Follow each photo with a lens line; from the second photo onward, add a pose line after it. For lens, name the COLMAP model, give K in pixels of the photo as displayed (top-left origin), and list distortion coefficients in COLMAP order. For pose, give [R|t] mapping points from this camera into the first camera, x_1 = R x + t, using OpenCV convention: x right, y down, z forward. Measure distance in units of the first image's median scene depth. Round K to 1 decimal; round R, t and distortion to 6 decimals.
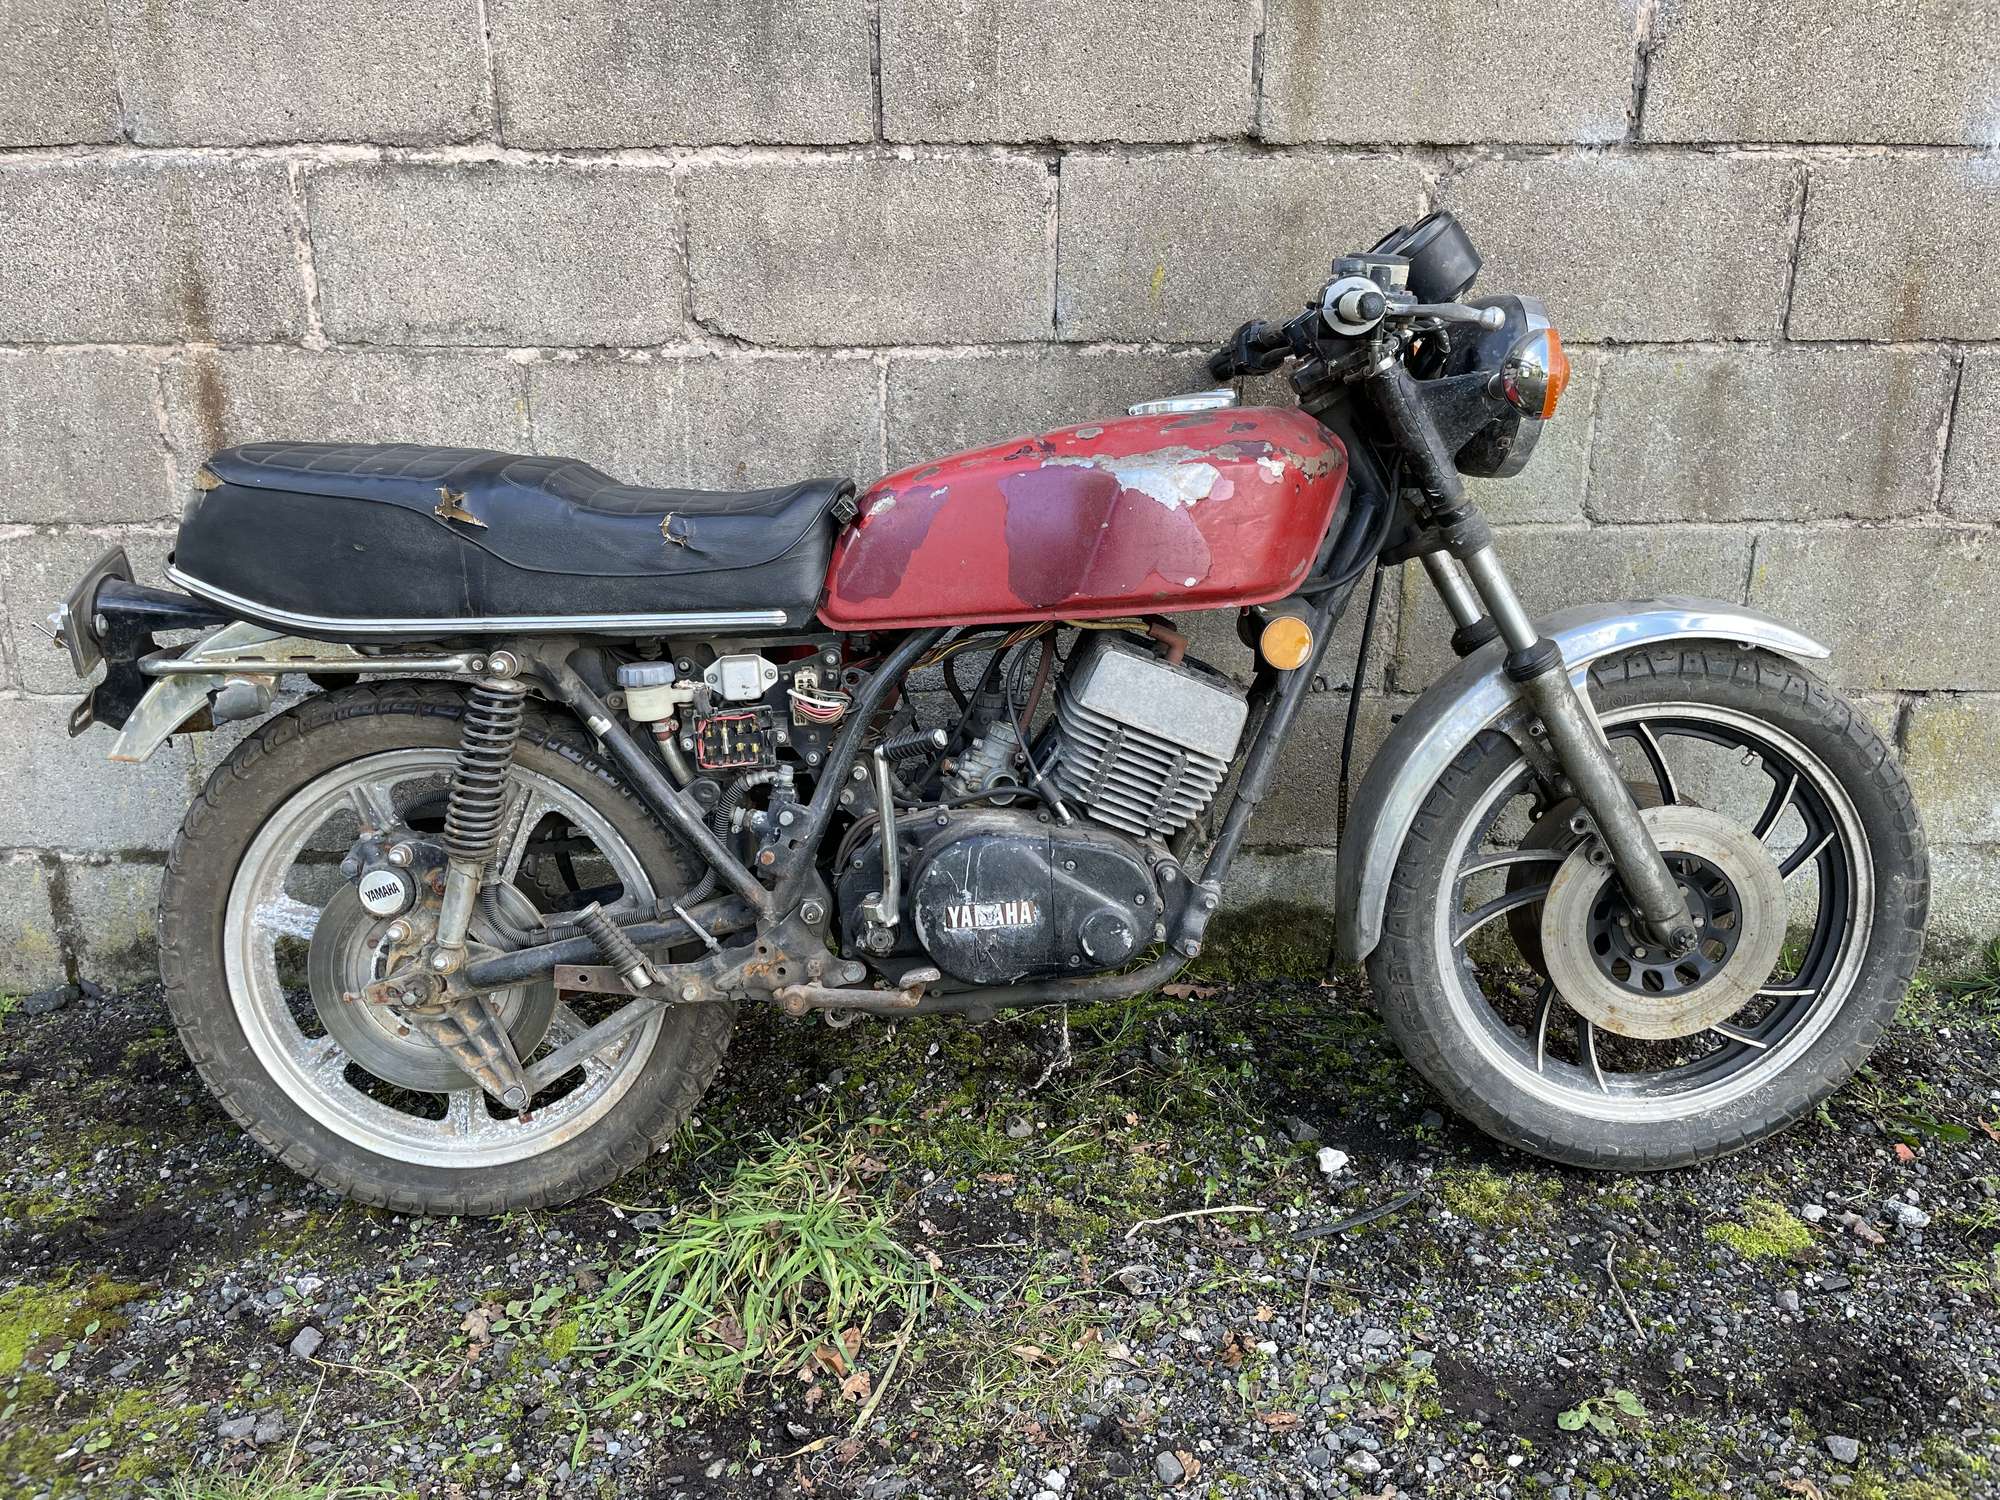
lens RADIAL K [[1526.5, 0, 1011.9], [0, 1526.5, 737.1], [0, 0, 1]] dist [0.082725, -0.123201]
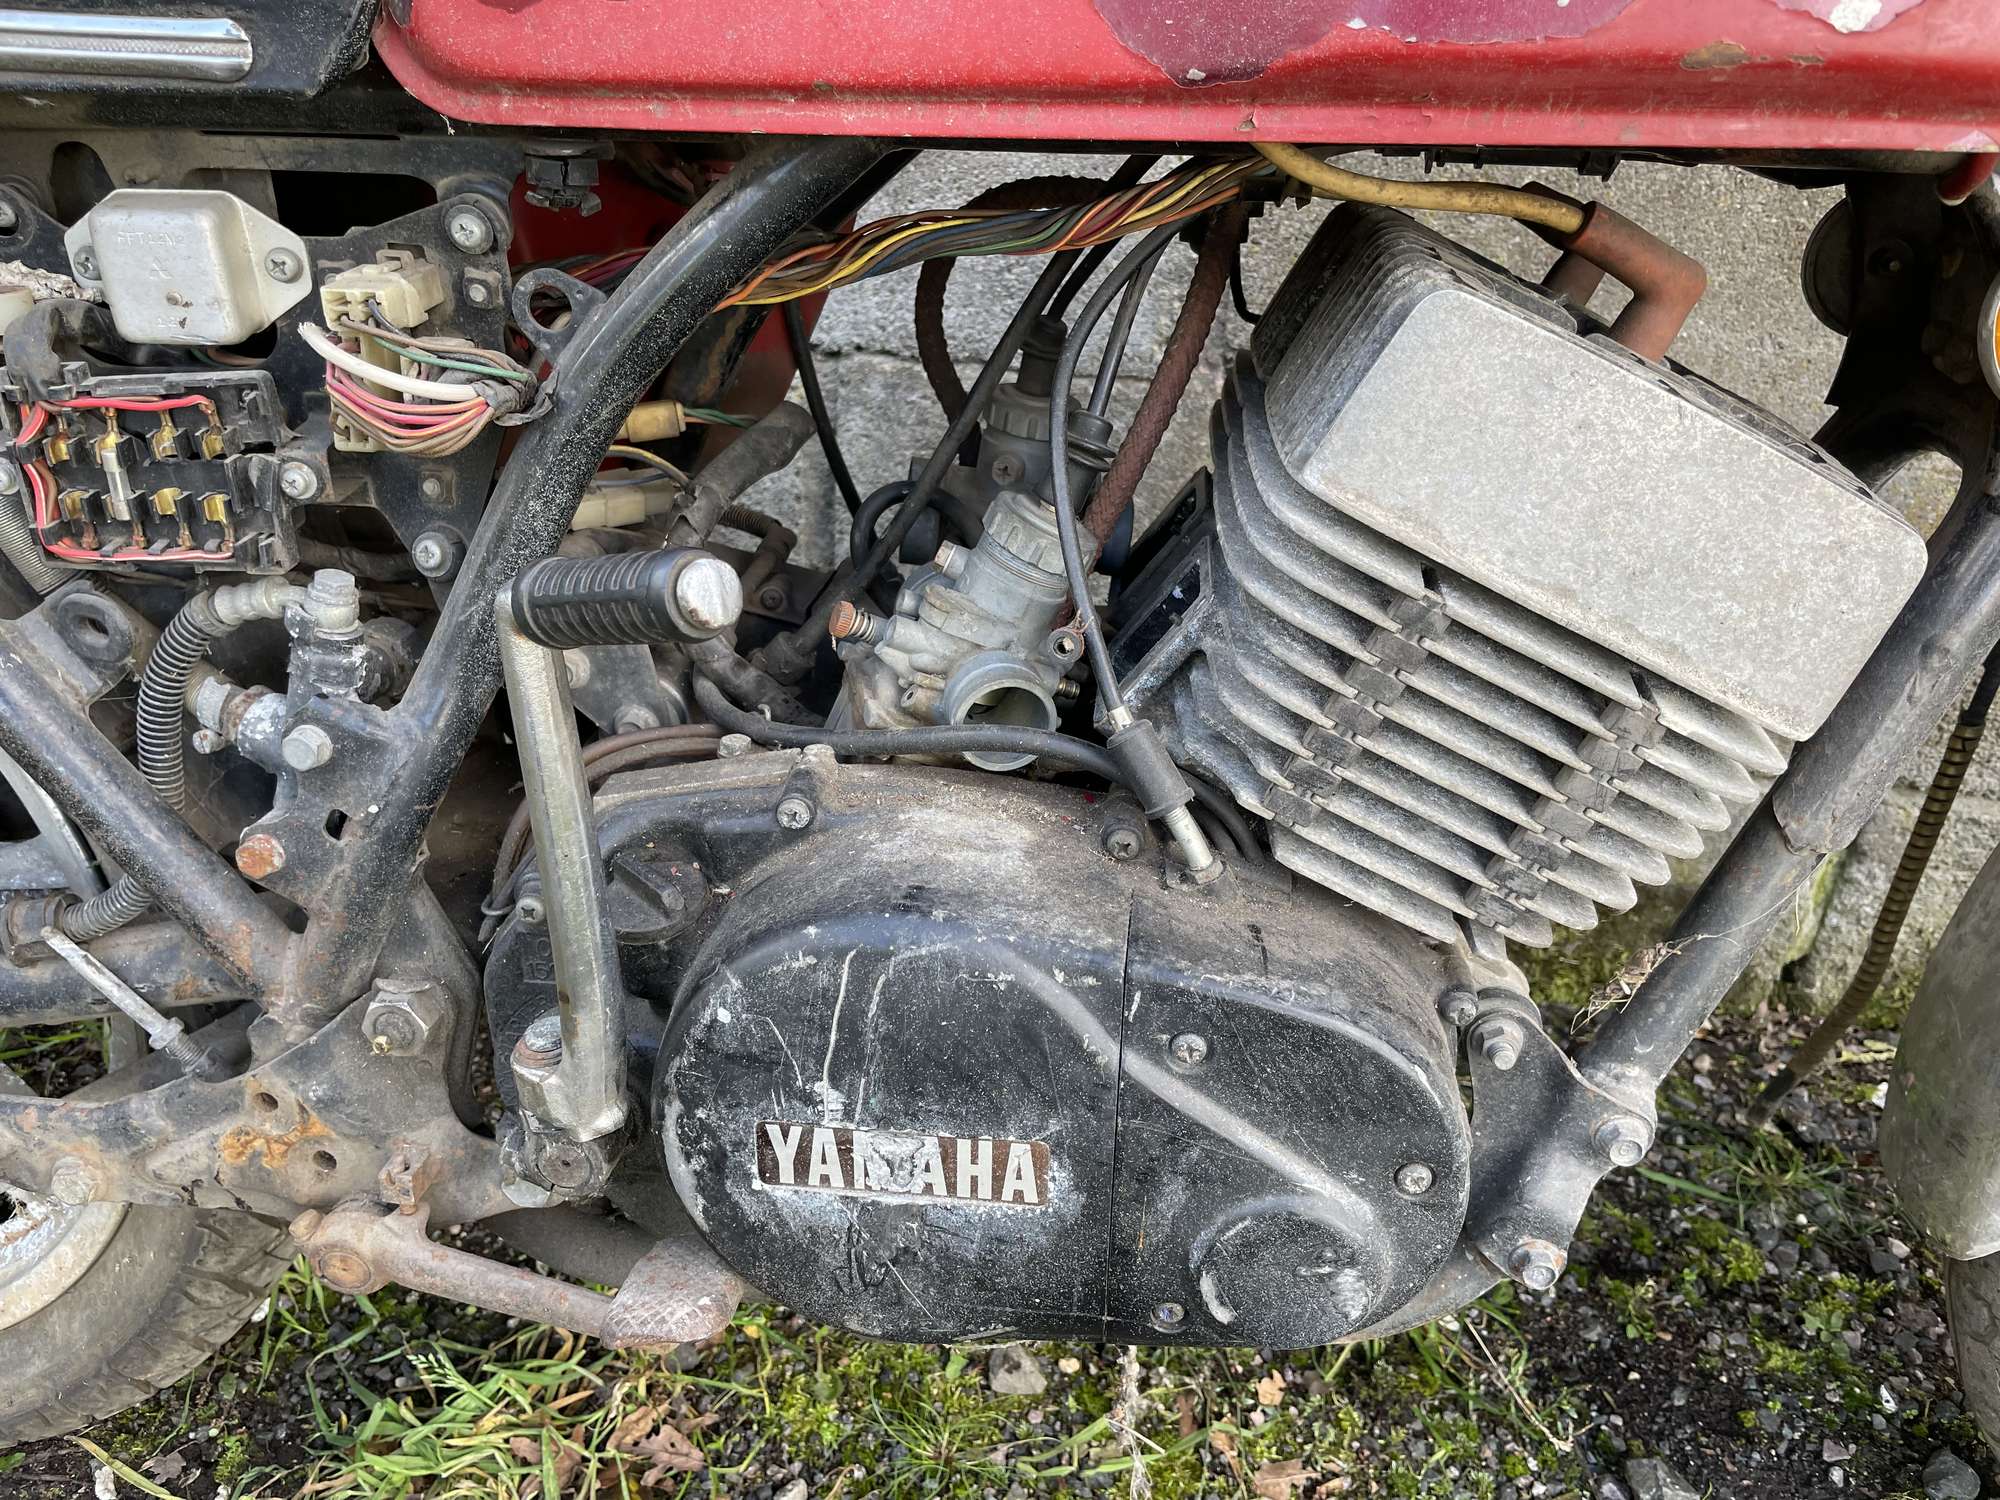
lens RADIAL K [[1526.5, 0, 1008.2], [0, 1526.5, 748.6], [0, 0, 1]] dist [0.082725, -0.123201]
pose [[0.989805, 0.117048, -0.081153, 0.019304], [-0.095862, 0.968879, 0.228221, -0.030579], [0.105340, -0.218115, 0.970221, 0.661410]]
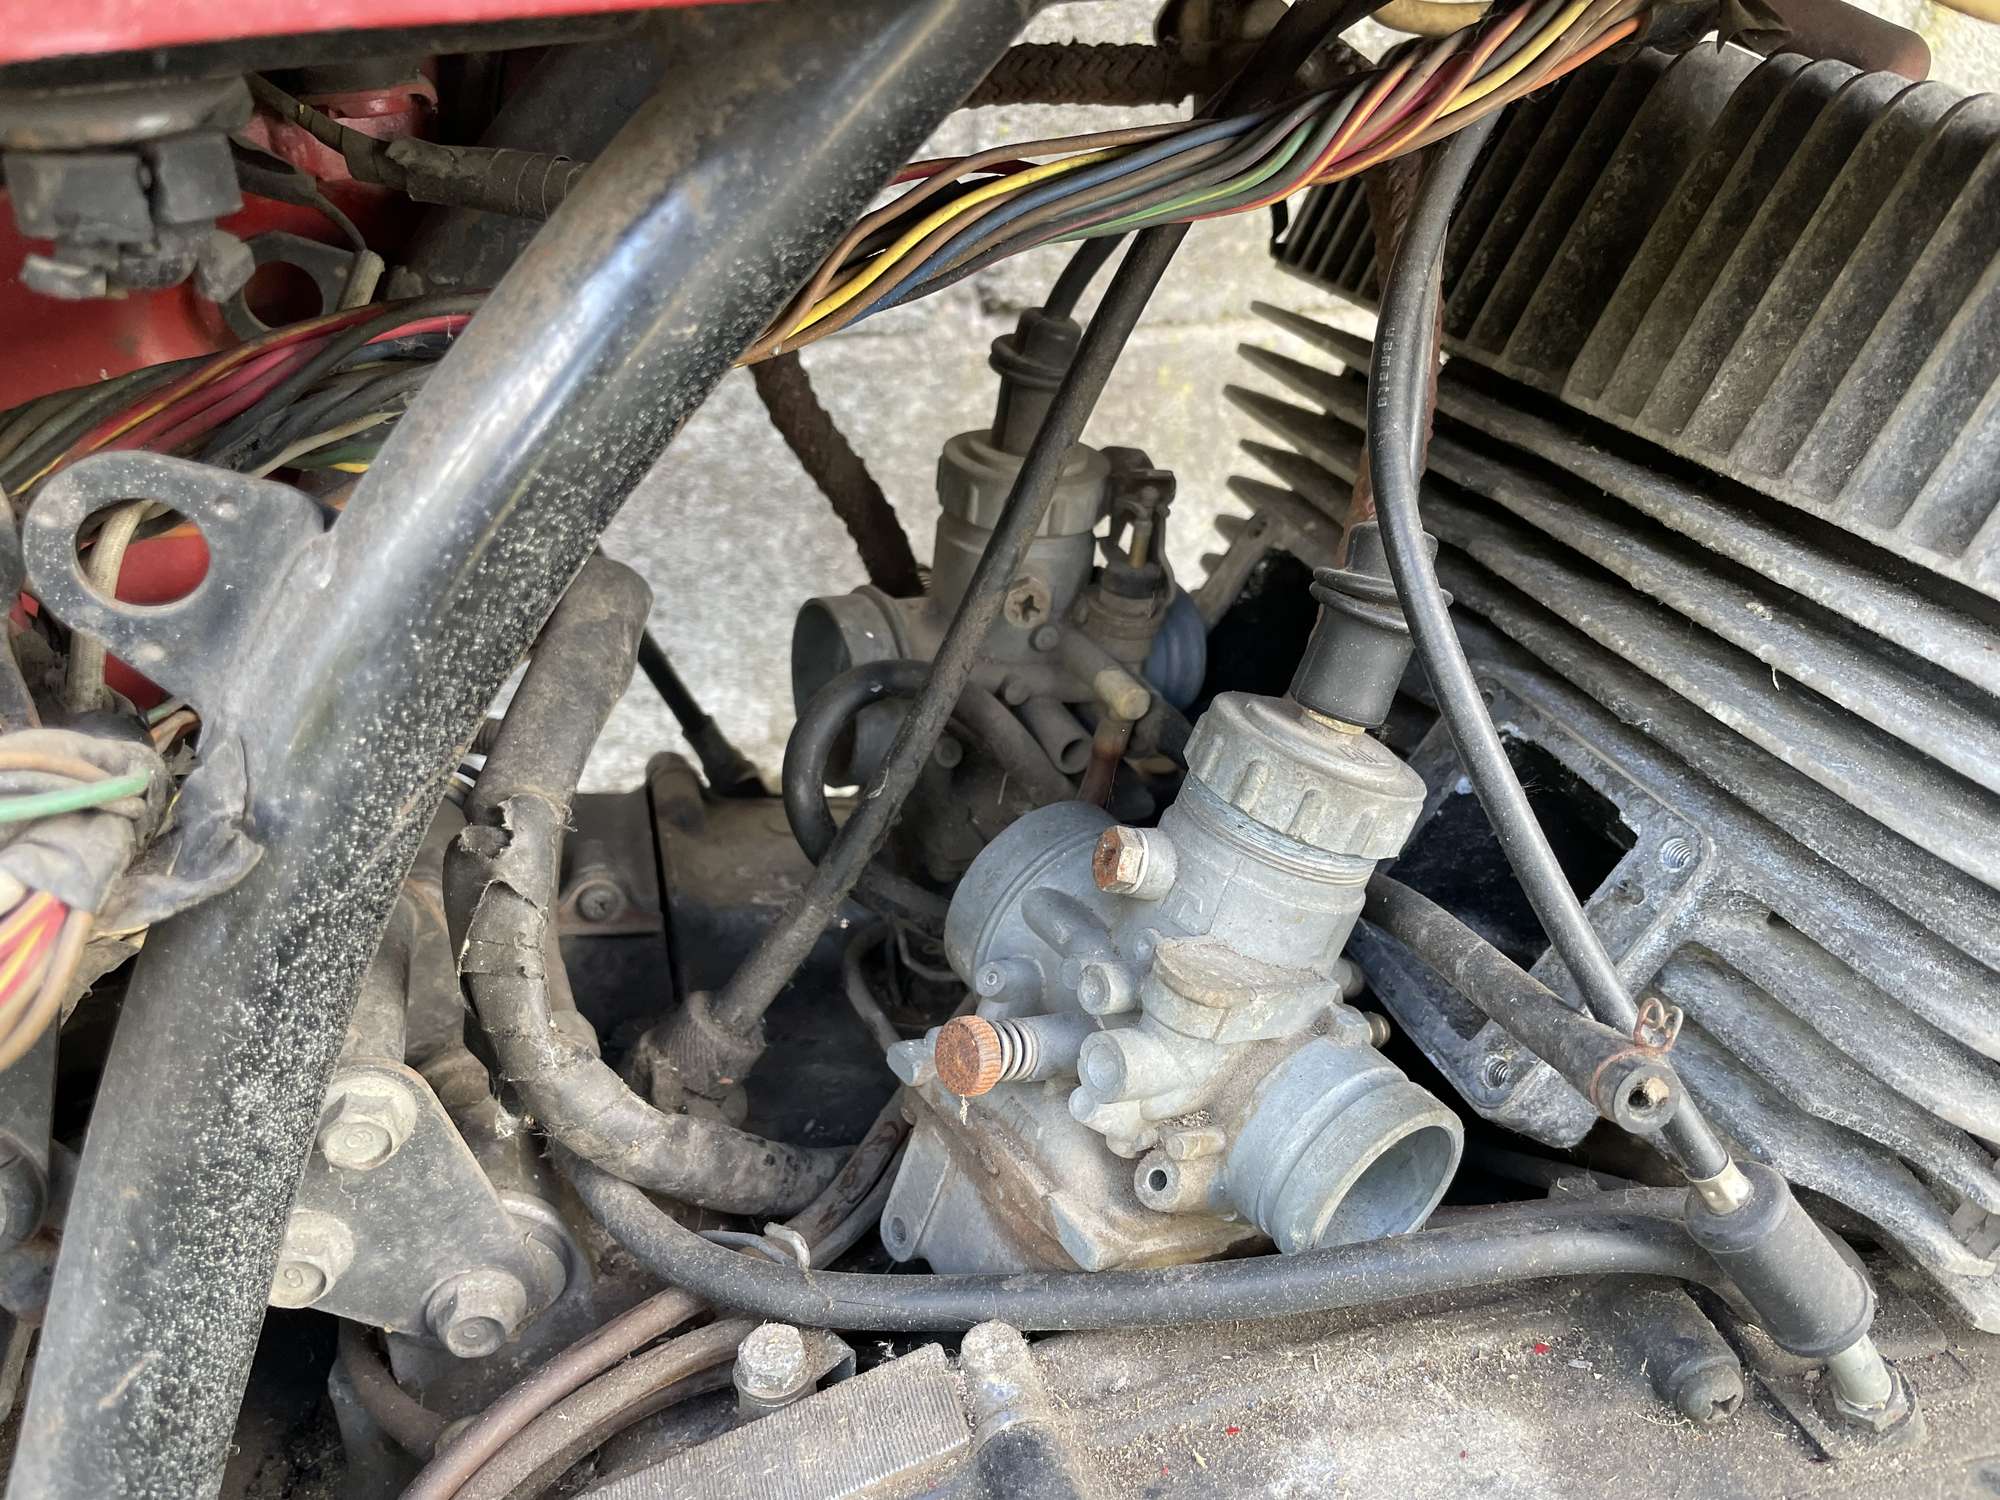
lens RADIAL K [[1526.5, 0, 994.5], [0, 1526.5, 738.8], [0, 0, 1]] dist [0.082725, -0.123201]
pose [[0.965741, -0.121688, 0.229210, -0.068798], [0.052096, 0.956171, 0.288138, -0.051973], [-0.254226, -0.266325, 0.929753, 0.835321]]
